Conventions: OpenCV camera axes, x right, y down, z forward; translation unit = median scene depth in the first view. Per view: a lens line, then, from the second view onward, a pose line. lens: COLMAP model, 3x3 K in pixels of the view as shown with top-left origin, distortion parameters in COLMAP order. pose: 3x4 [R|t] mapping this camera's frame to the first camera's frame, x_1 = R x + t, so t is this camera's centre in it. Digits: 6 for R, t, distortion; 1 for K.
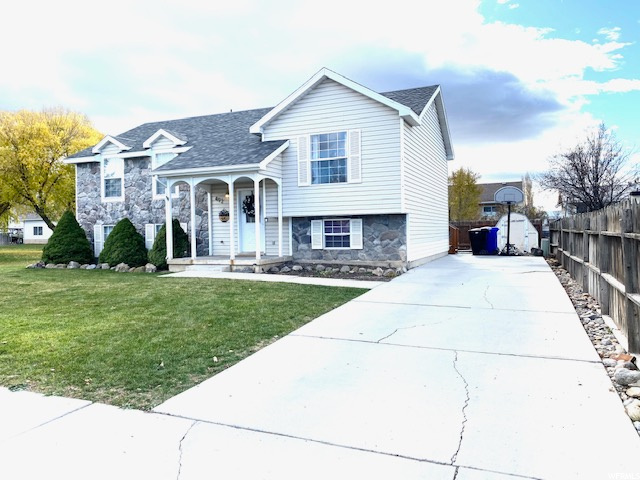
lens RADIAL K [[473.8, 0, 317.4], [0, 473.8, 242.5], [0, 0, 1]] dist [-0.005911, -0.017658]
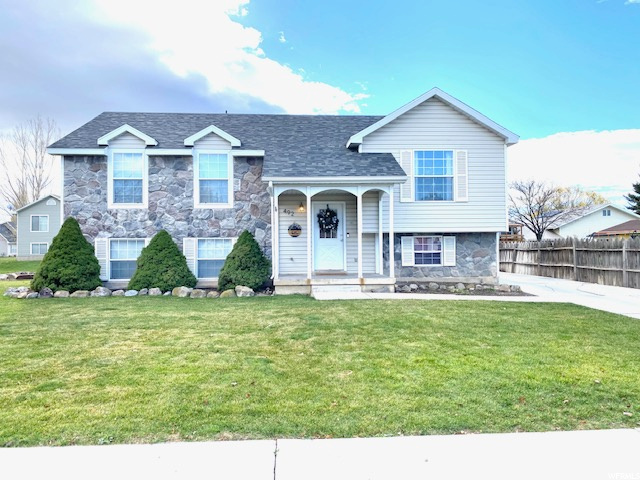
lens RADIAL K [[473.8, 0, 317.9], [0, 473.8, 238.6], [0, 0, 1]] dist [-0.005911, -0.017658]
pose [[0.901495, 0.016239, 0.432484, -0.565632], [0.004228, 0.998918, -0.046321, 0.000880], [-0.432768, 0.043587, 0.900451, 0.186027]]
